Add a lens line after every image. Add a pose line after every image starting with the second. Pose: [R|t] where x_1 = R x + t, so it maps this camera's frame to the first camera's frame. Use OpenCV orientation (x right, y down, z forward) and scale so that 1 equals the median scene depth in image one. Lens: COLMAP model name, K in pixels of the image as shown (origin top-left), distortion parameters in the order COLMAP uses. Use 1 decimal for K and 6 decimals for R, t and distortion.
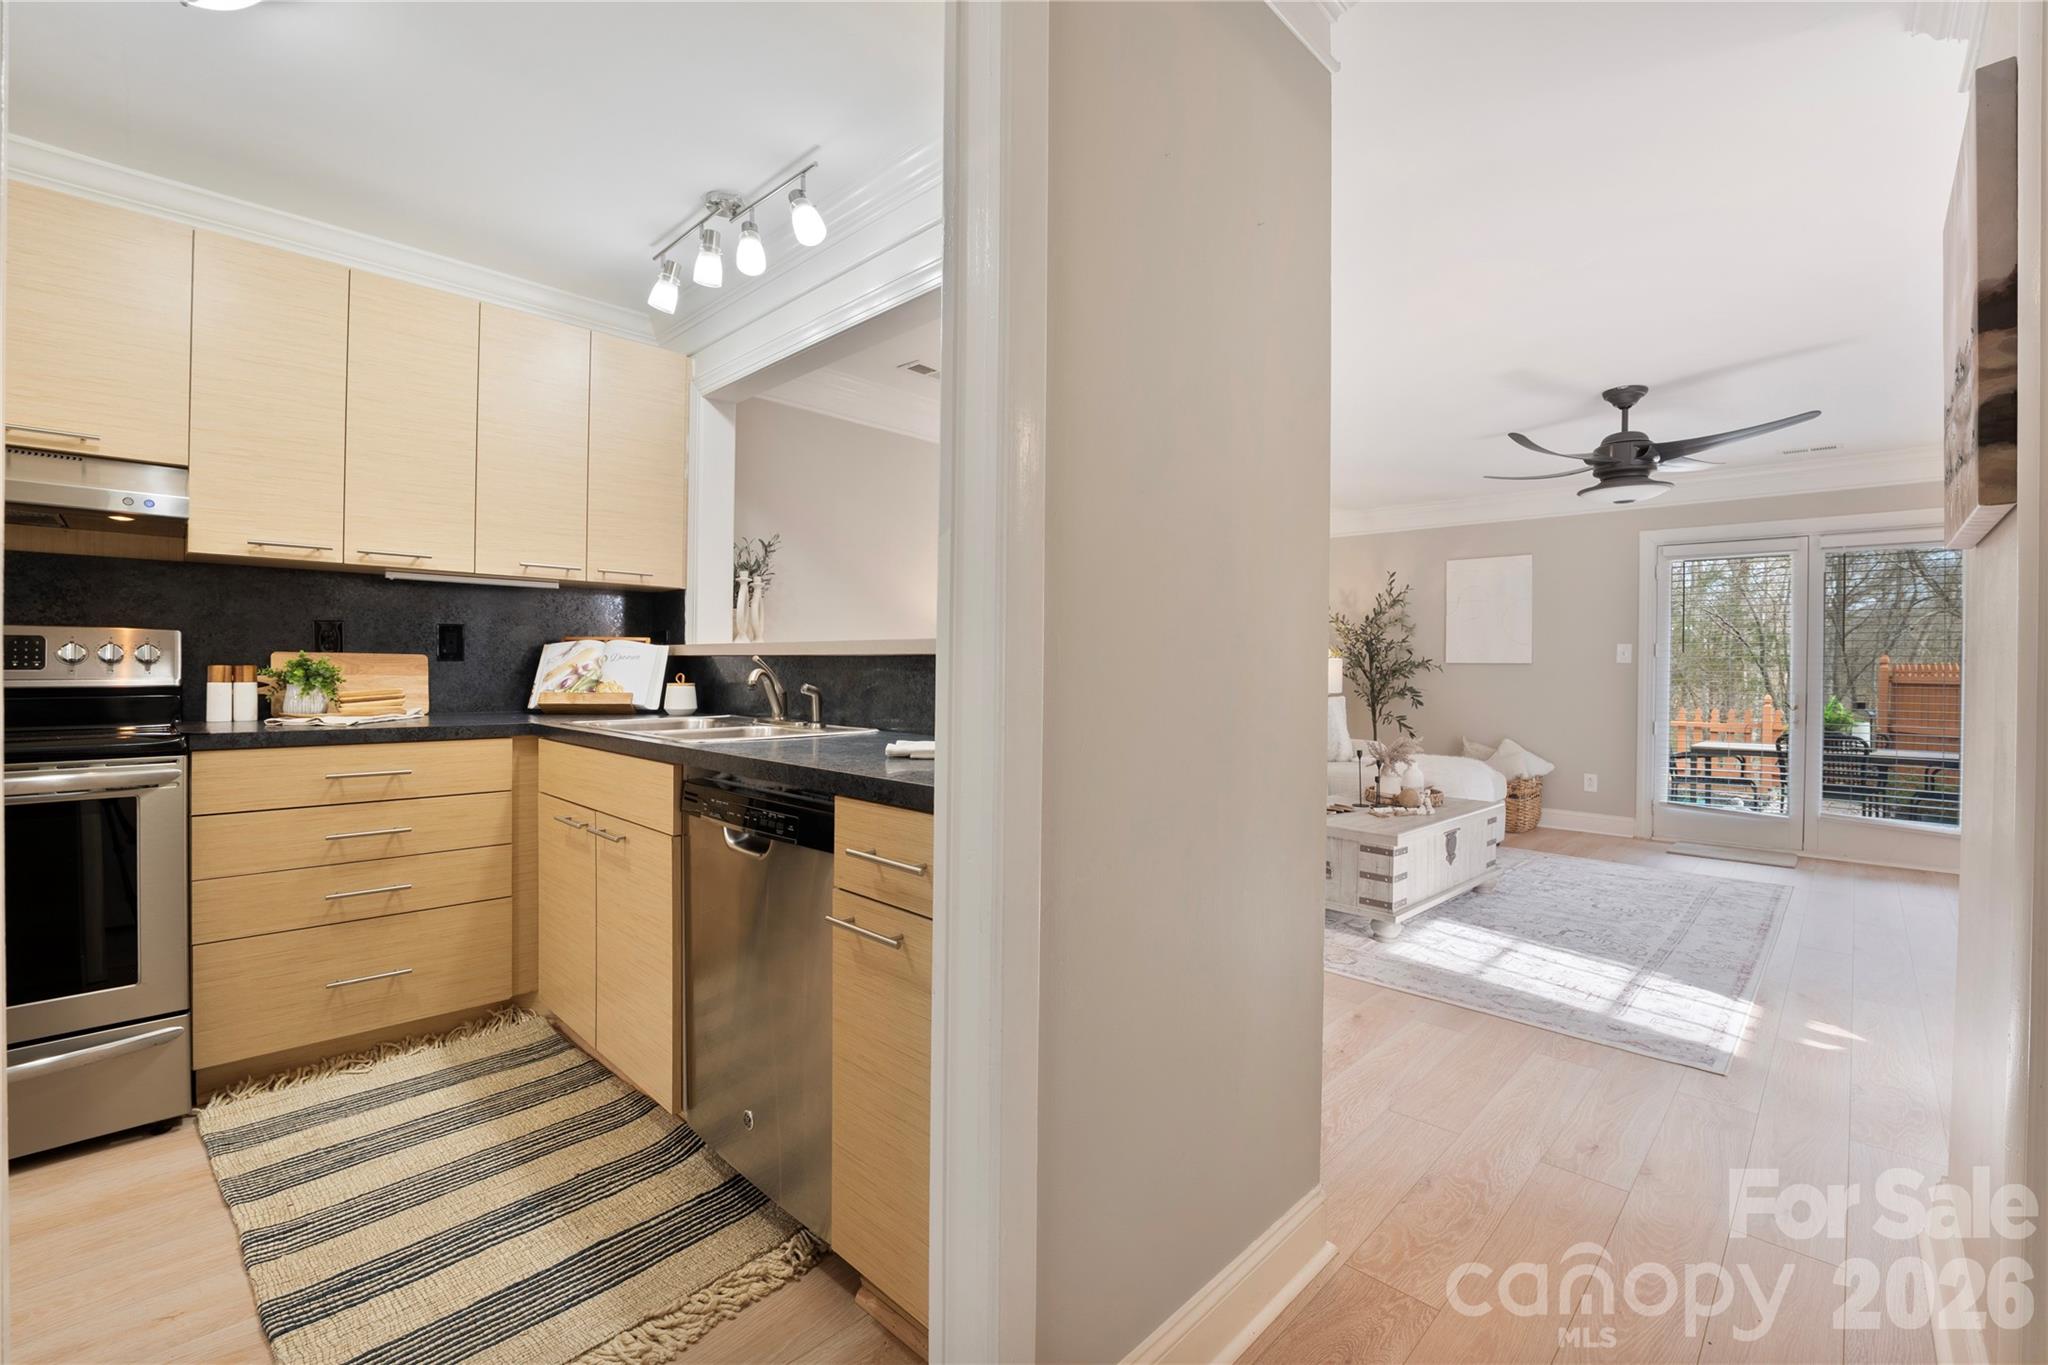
lens RADIAL K [[867.9, 0, 1024.9], [0, 867.9, 660.4], [0, 0, 1]] dist [-0.031018, -0.000062]
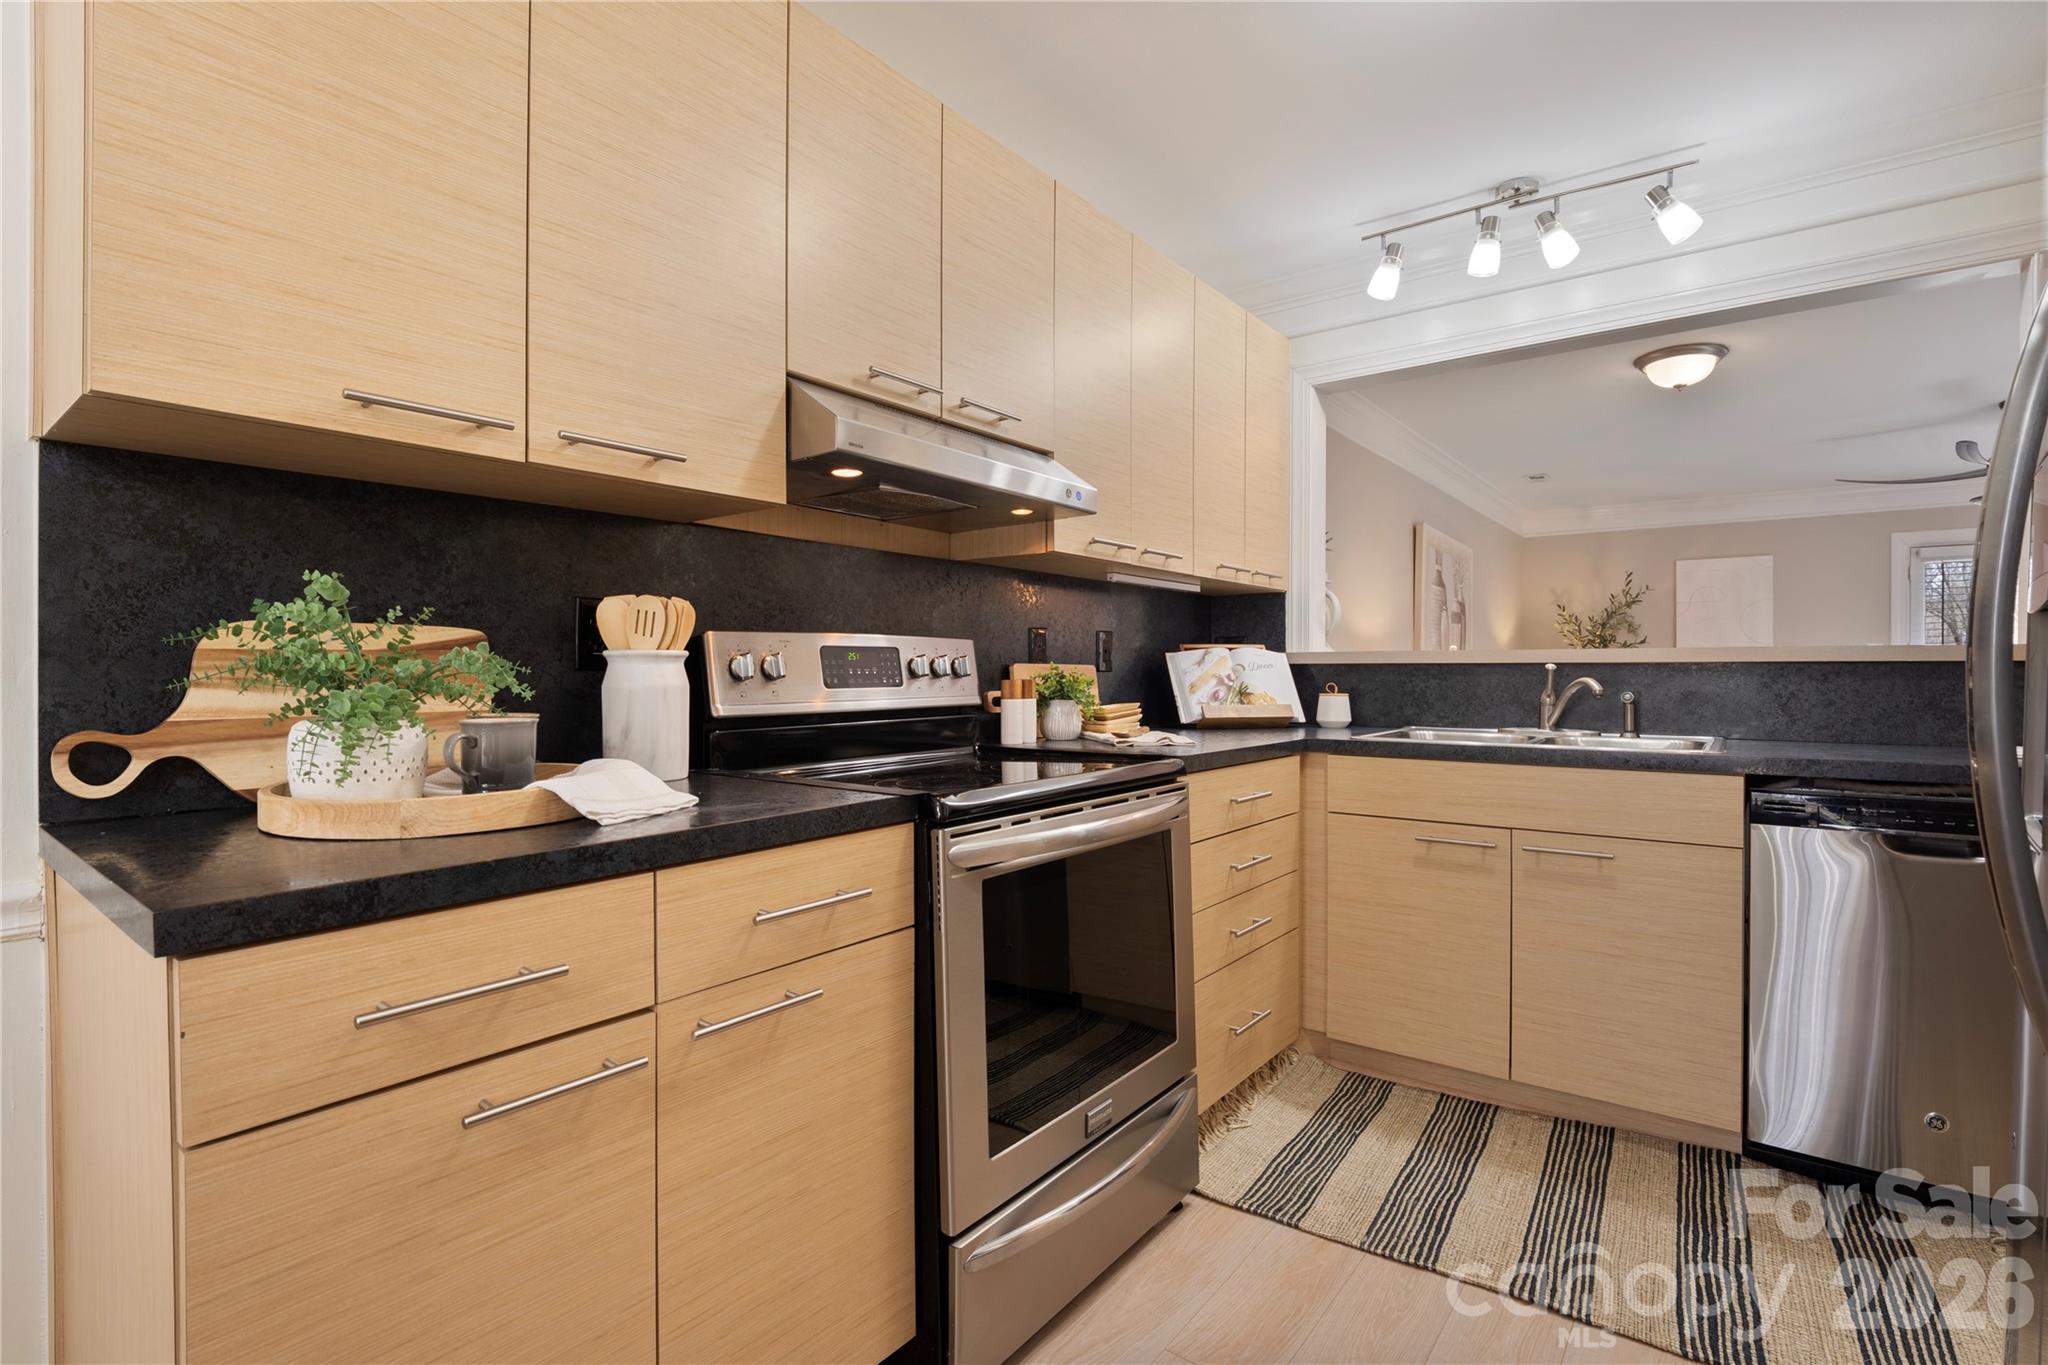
lens RADIAL K [[959.3, 0, 1036.1], [0, 959.3, 673.1], [0, 0, 1]] dist [-0.003192, -0.000992]
pose [[0.990098, -0.009559, 0.140052, -0.868306], [0.008190, 0.999913, 0.010349, -0.009306], [-0.140139, -0.009100, 0.990090, 0.012424]]
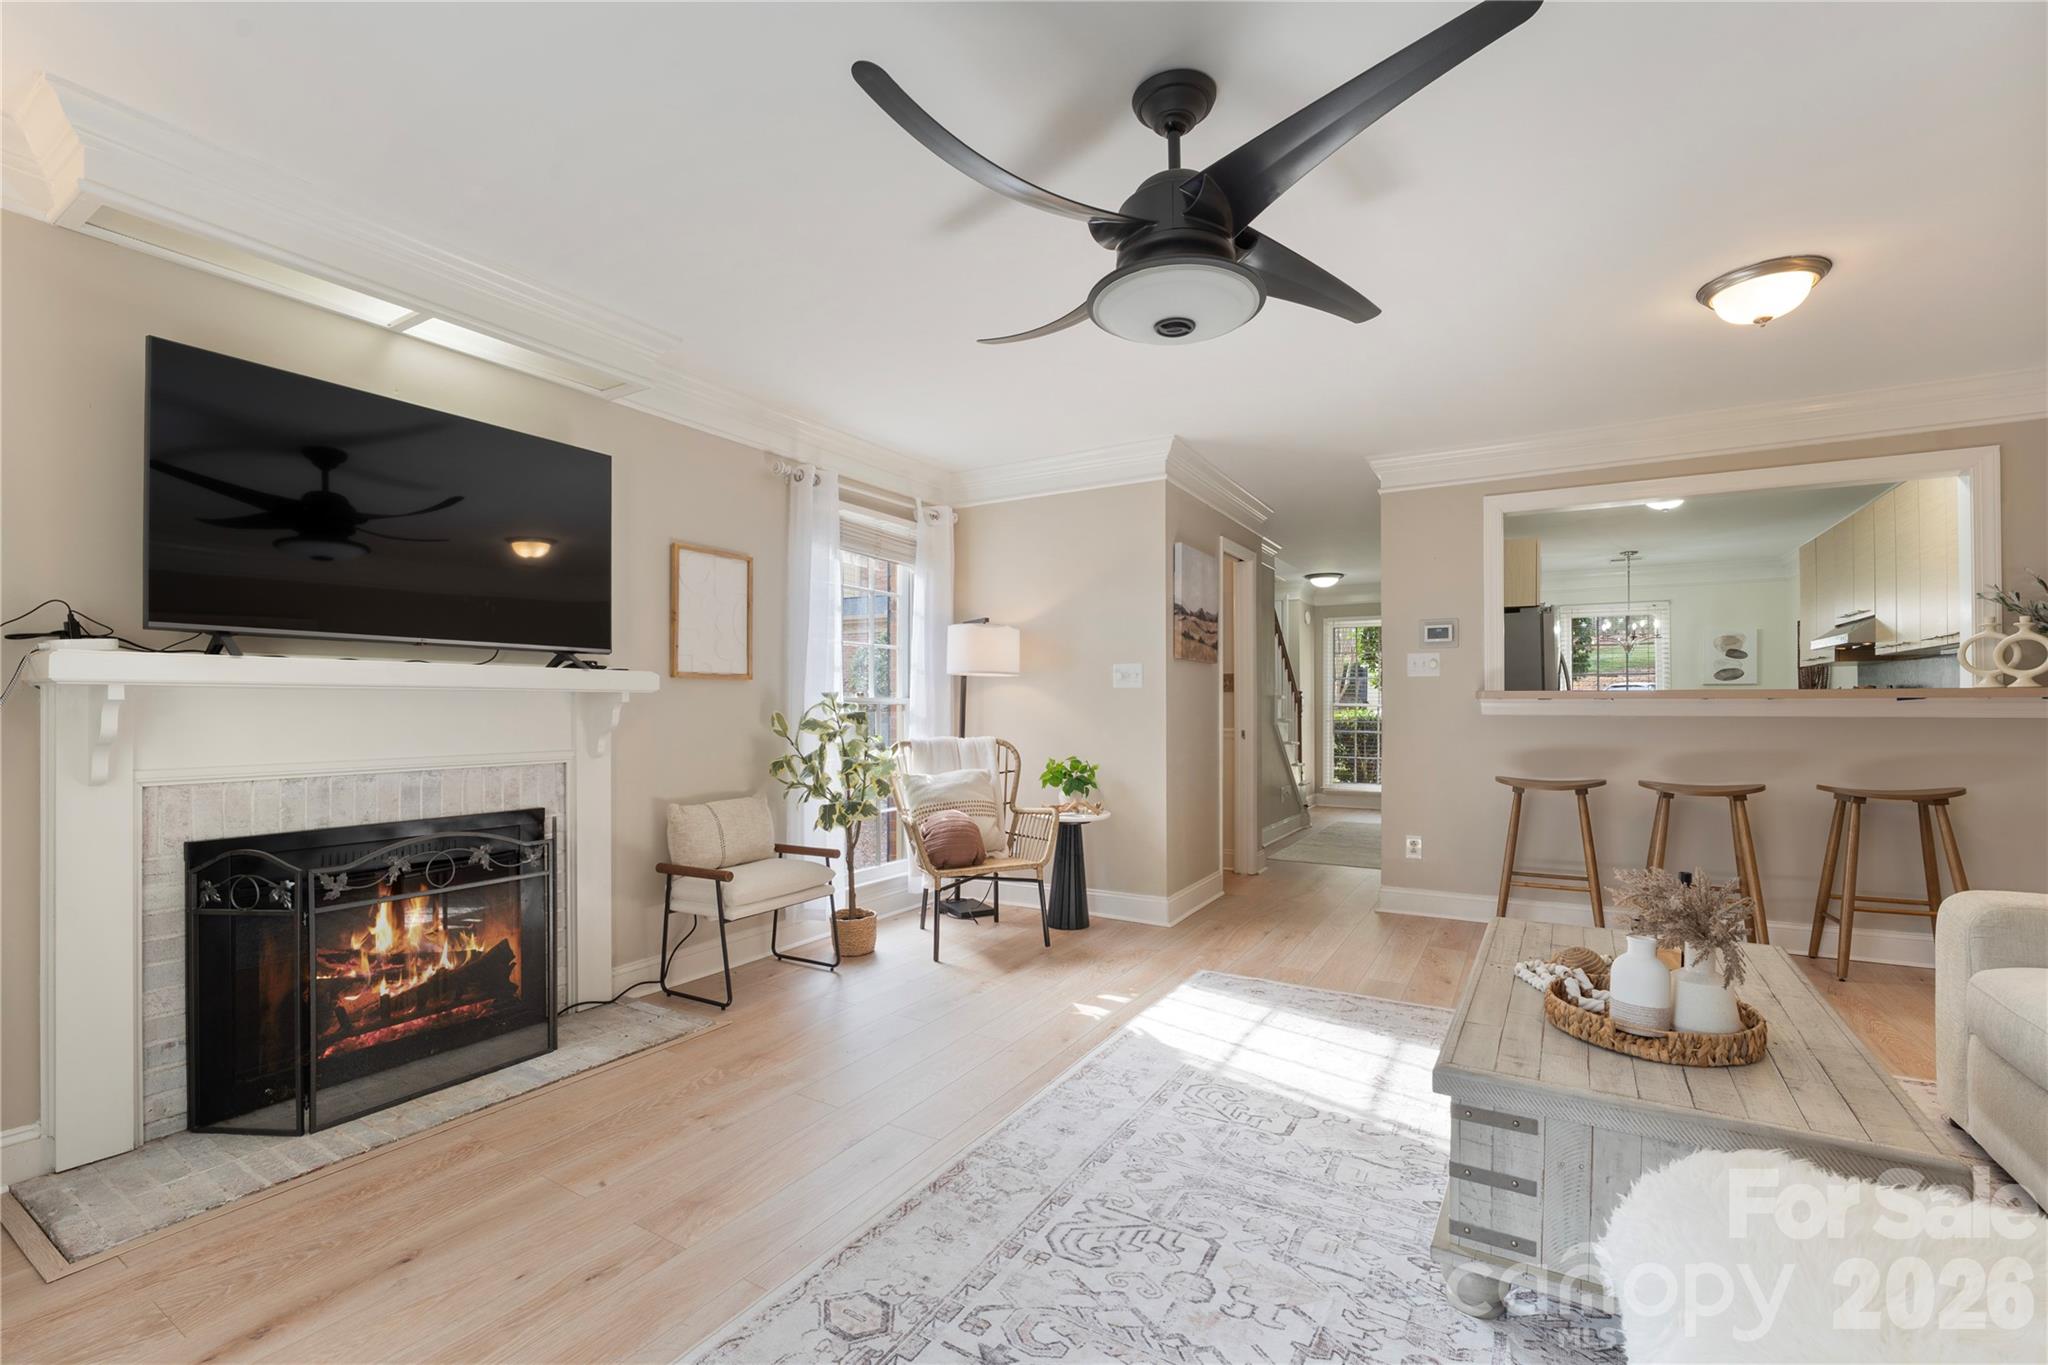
lens RADIAL K [[869.8, 0, 1023.0], [0, 869.8, 702.1], [0, 0, 1]] dist [-0.017745, -0.000364]
pose [[-0.975387, -0.012957, -0.220120, 1.139141], [-0.008836, 0.999767, -0.019697, 0.034521], [0.220324, -0.017267, -0.975274, 1.859199]]
